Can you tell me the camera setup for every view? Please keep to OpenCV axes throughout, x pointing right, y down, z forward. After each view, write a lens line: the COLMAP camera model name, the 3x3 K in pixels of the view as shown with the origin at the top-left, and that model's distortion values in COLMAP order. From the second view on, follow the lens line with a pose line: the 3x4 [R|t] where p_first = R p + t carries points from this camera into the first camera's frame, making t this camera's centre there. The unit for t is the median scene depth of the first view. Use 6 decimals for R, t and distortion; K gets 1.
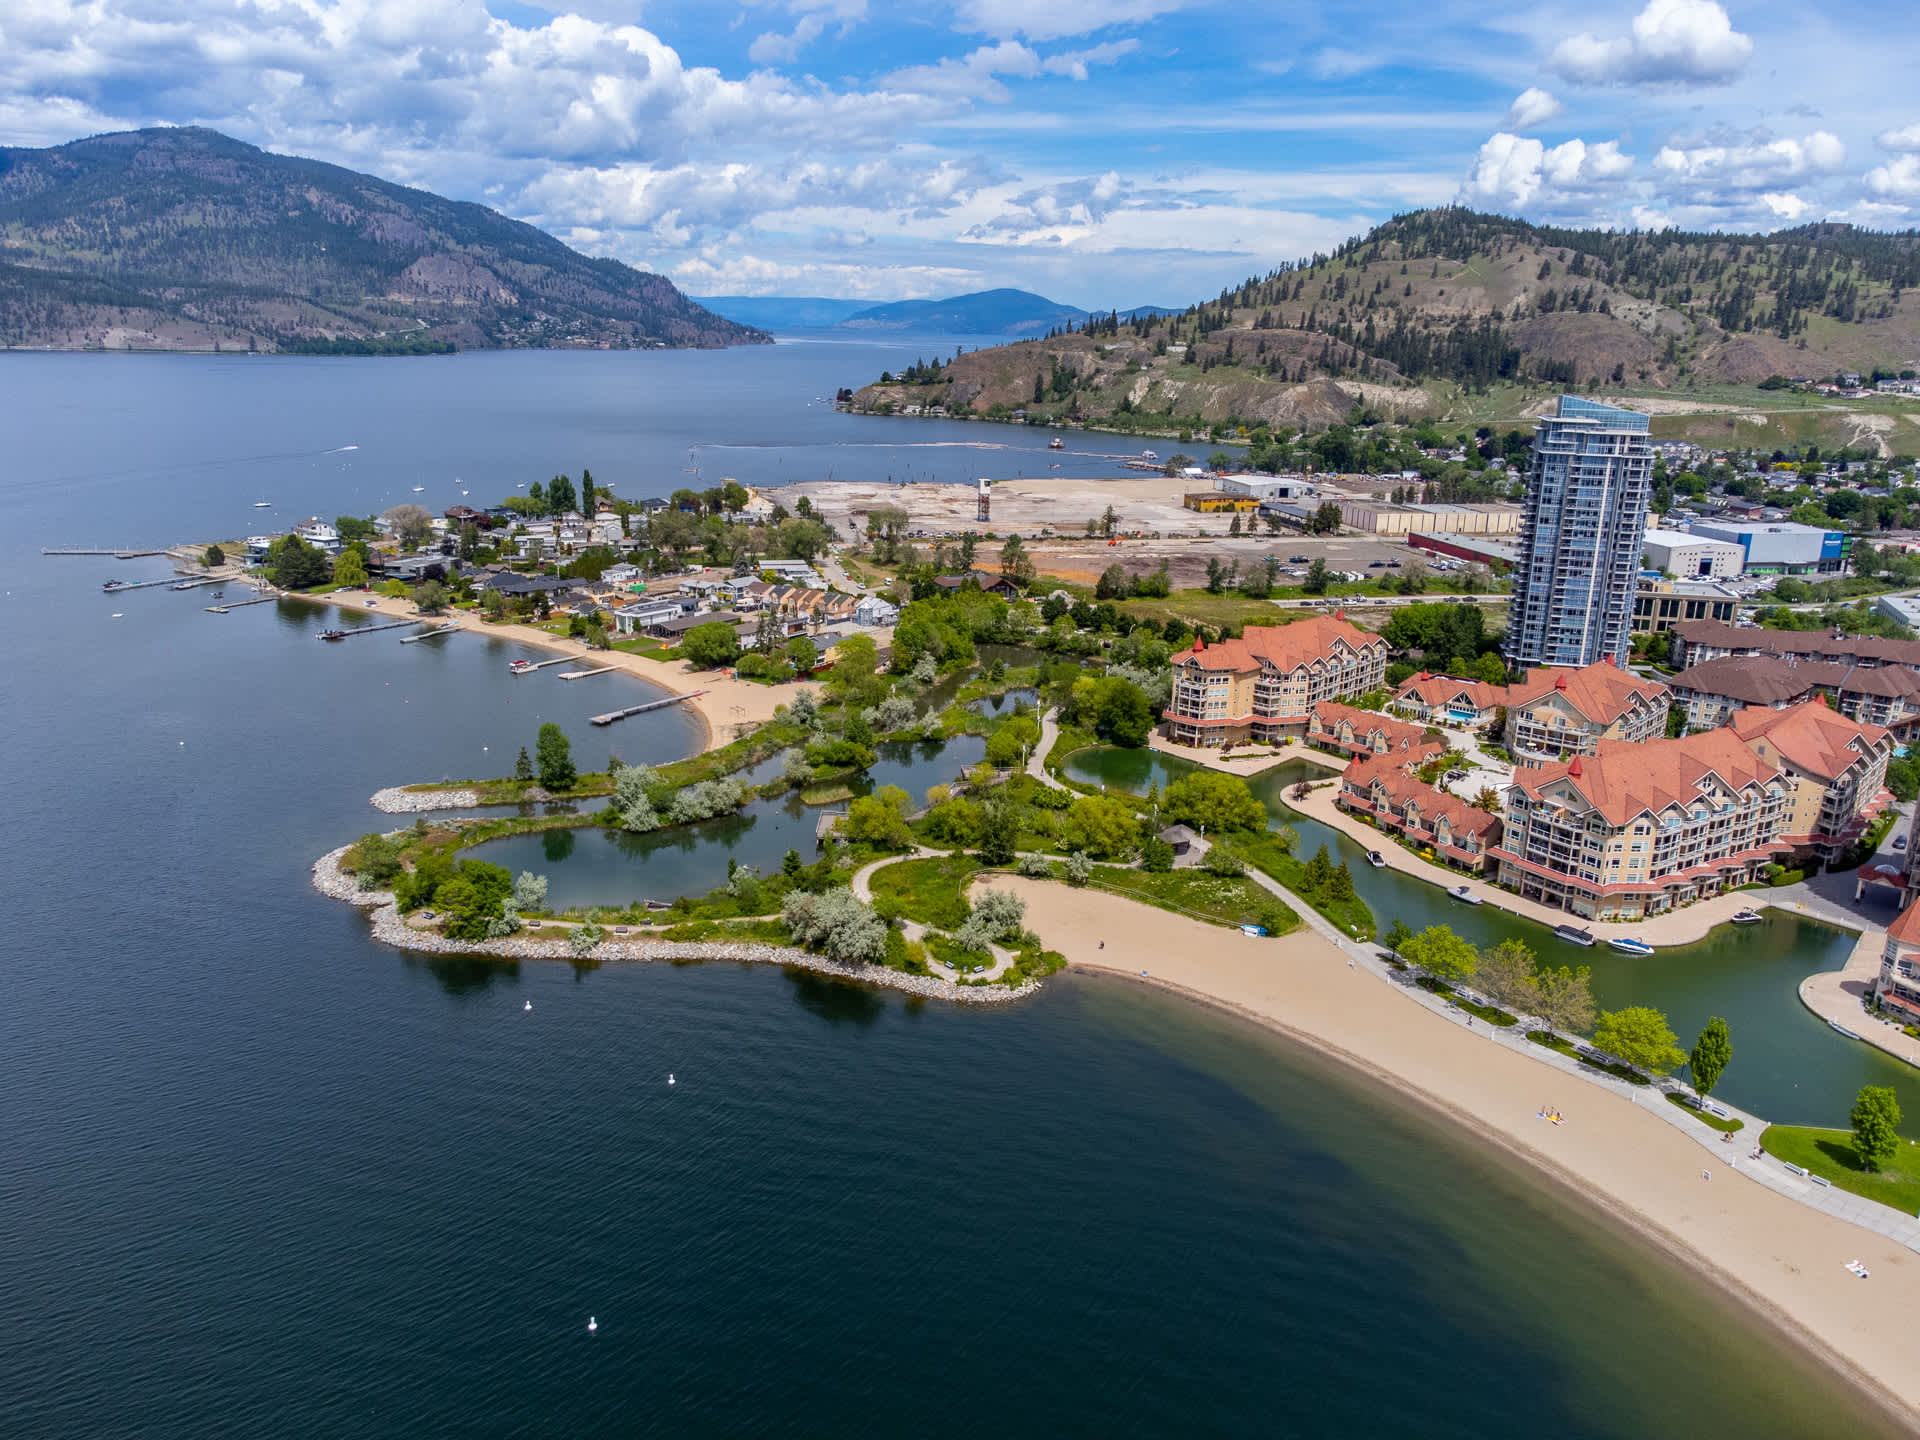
lens RADIAL K [[1470.7, 0, 954.1], [0, 1470.7, 720.5], [0, 0, 1]] dist [0.013138, 0.015650]
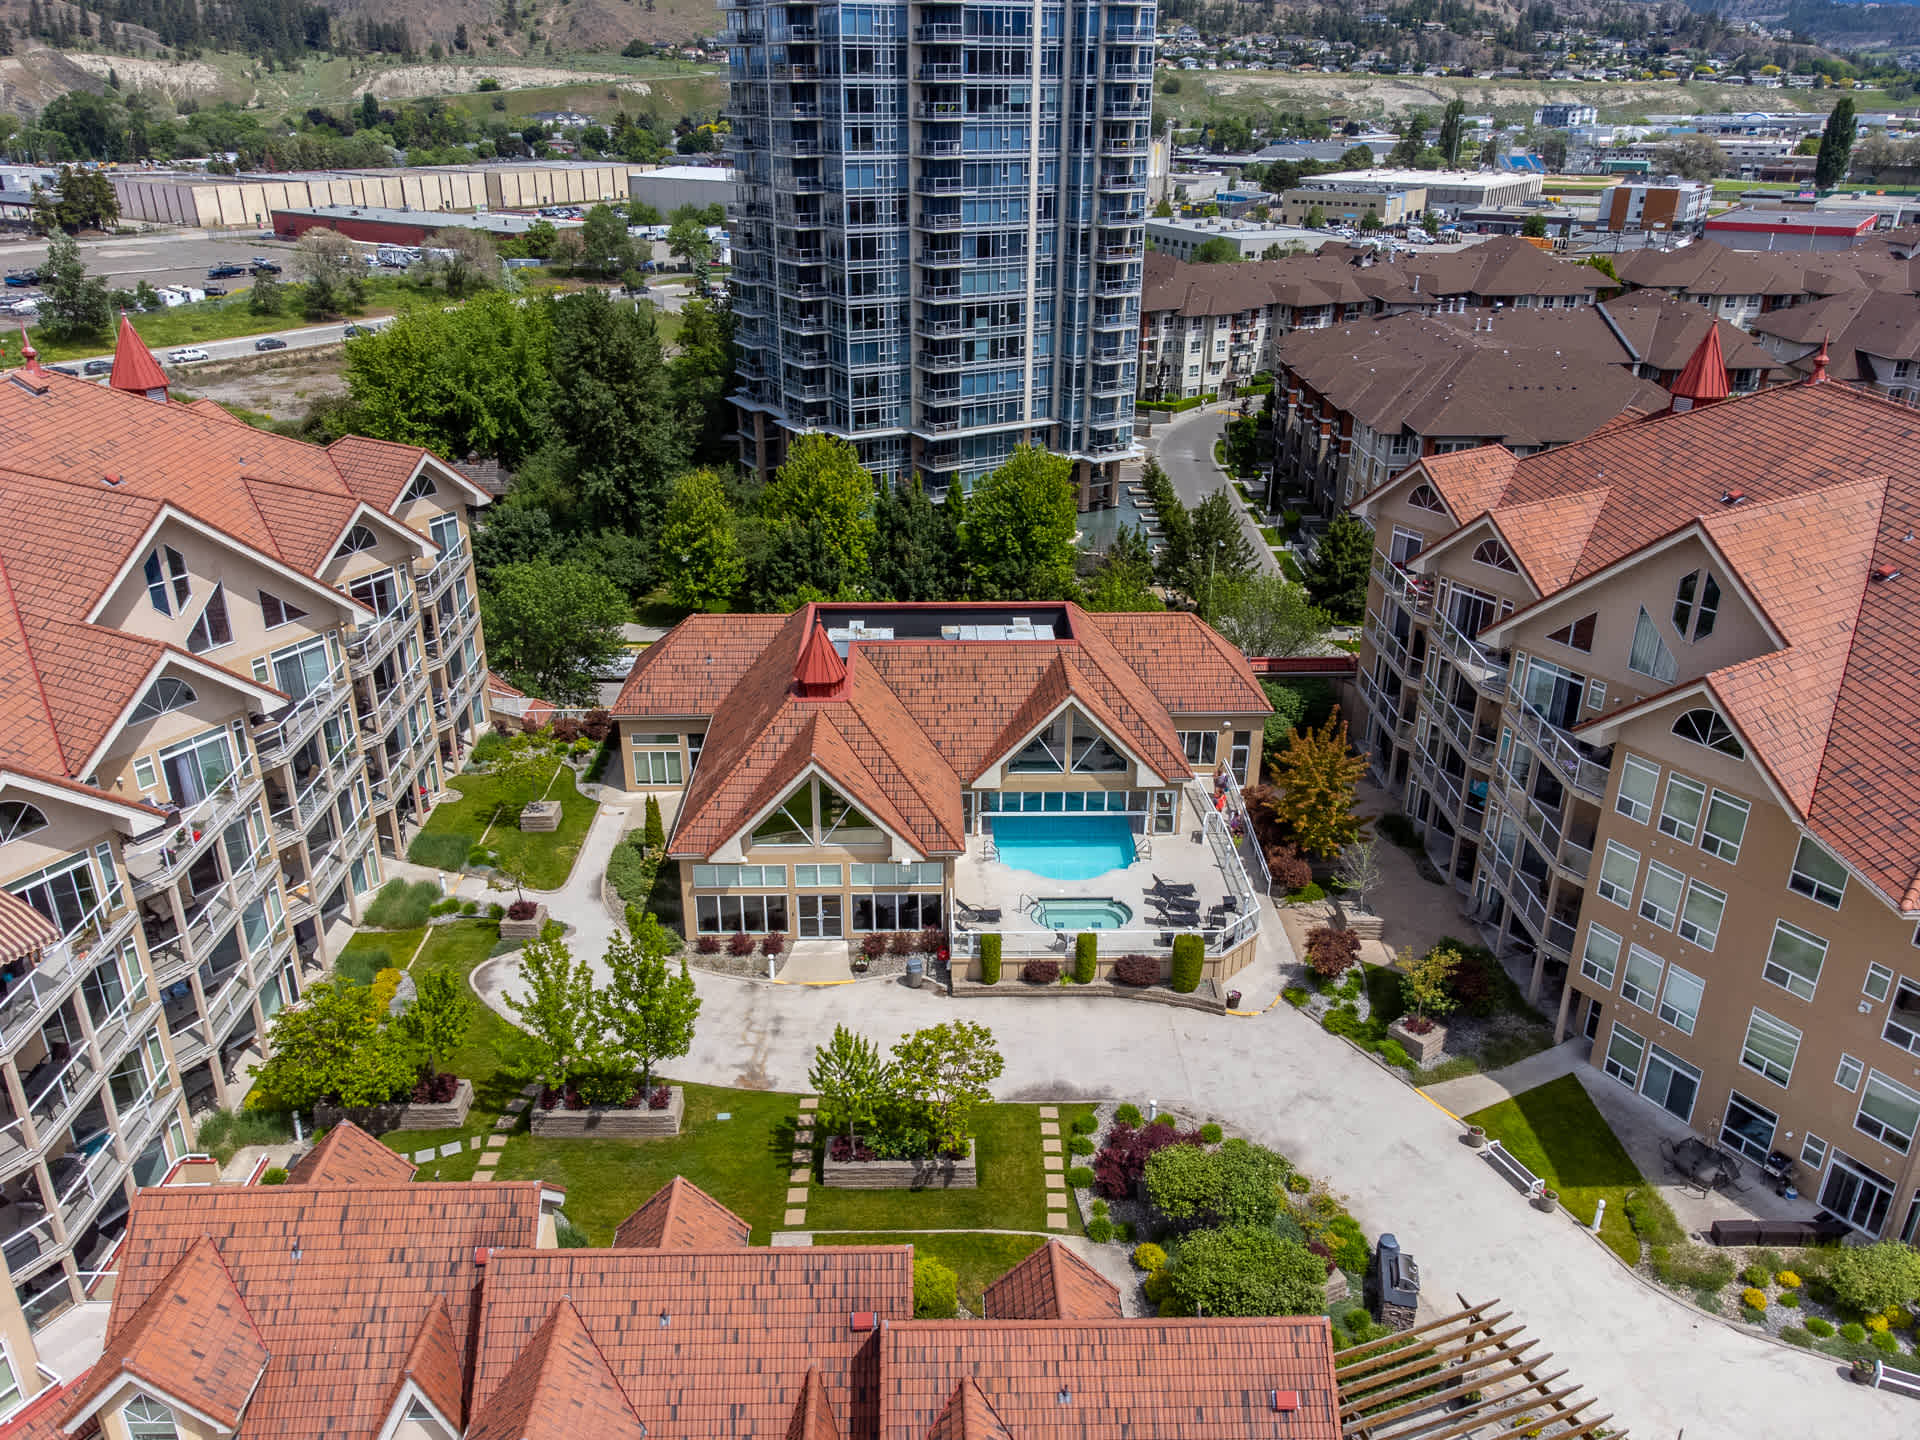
lens RADIAL K [[1470.7, 0, 954.1], [0, 1470.7, 720.5], [0, 0, 1]] dist [0.013138, 0.015650]
pose [[0.736861, -0.291979, 0.609741, 0.181725], [0.193689, 0.955294, 0.223380, -0.043669], [-0.647704, -0.046500, 0.760472, 0.679493]]
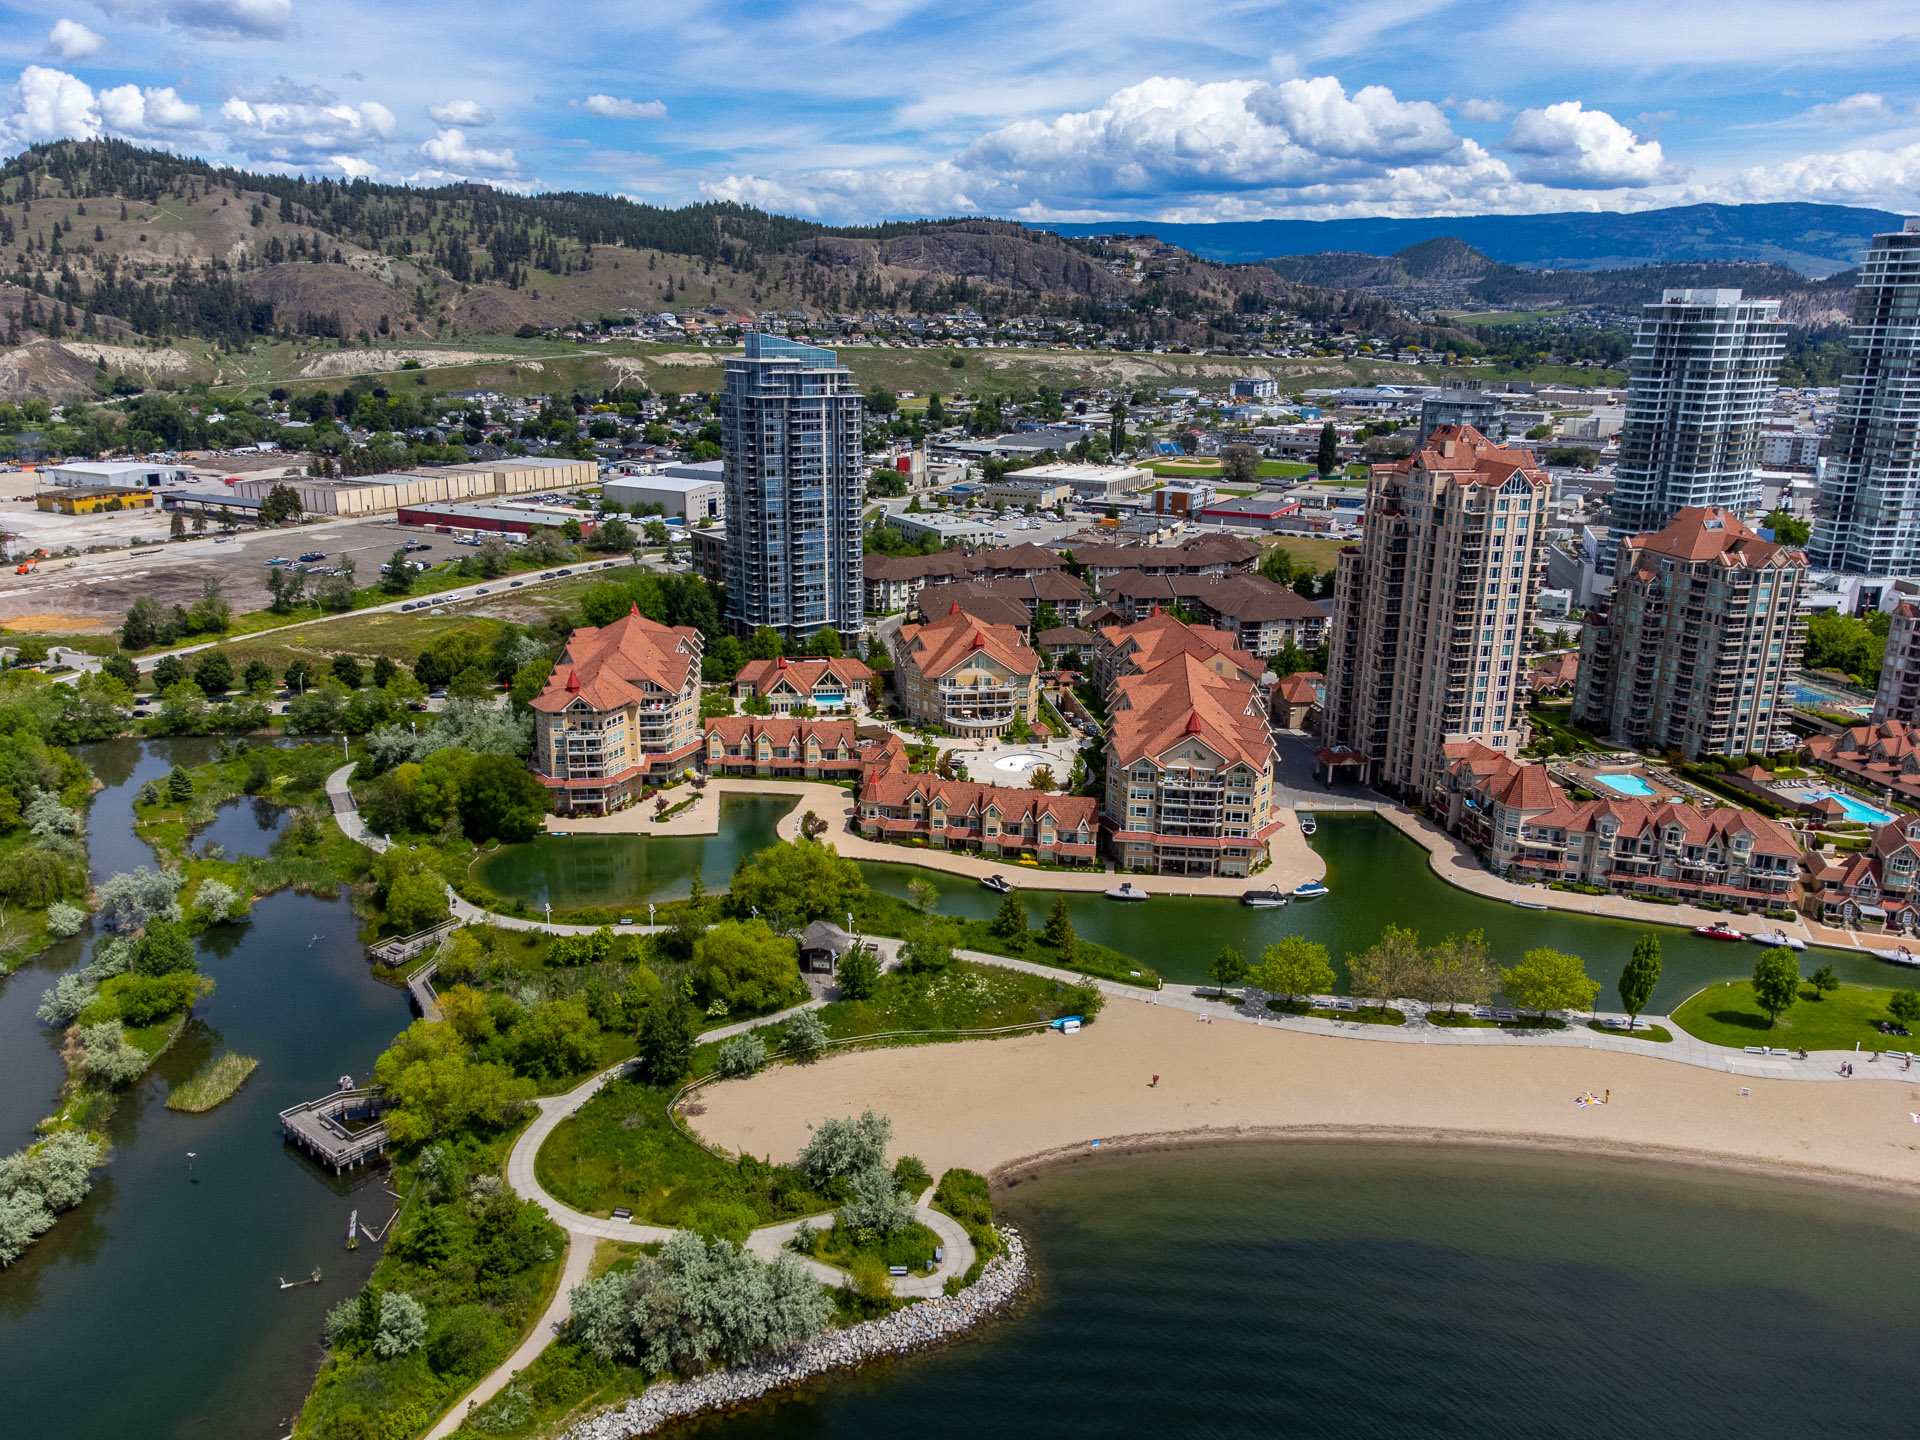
lens RADIAL K [[1427.6, 0, 964.0], [0, 1427.6, 749.8], [0, 0, 1]] dist [0.061220, -0.044511]
pose [[0.650198, -0.241547, 0.720346, -0.178860], [0.205161, 0.968714, 0.139647, -0.059491], [-0.731541, 0.056989, 0.679412, 0.275280]]
